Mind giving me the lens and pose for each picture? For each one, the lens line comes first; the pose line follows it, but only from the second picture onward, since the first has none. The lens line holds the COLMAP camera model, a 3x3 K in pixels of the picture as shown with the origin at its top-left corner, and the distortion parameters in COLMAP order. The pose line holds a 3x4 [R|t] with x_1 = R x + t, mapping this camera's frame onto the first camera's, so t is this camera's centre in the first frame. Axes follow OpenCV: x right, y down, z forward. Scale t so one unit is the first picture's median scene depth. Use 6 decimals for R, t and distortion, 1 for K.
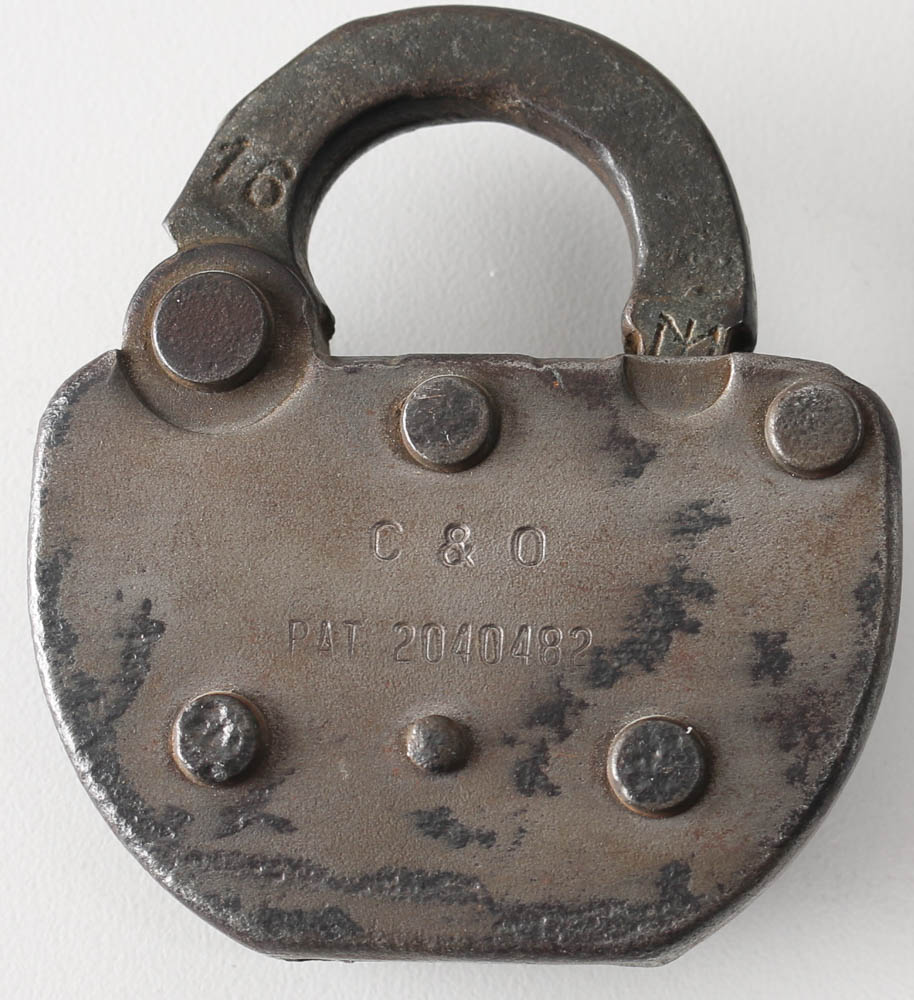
lens RADIAL K [[1203.2, 0, 457.8], [0, 1203.2, 492.4], [0, 0, 1]] dist [0.005490, 0.000000]
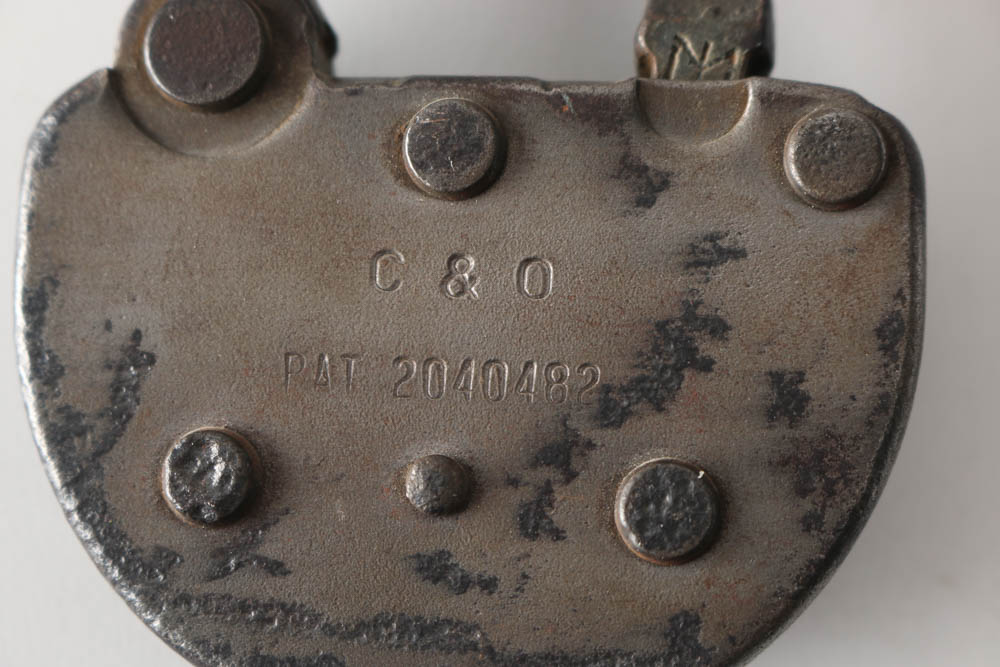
lens RADIAL K [[2510.5, 0, 498.2], [0, 2510.5, 334.8], [0, 0, 1]] dist [-0.000883, 0.000000]
pose [[0.998012, 0.006829, 0.062660, -0.094909], [-0.009019, 0.999356, 0.034731, 0.020510], [-0.062383, -0.035227, 0.997430, -0.985707]]
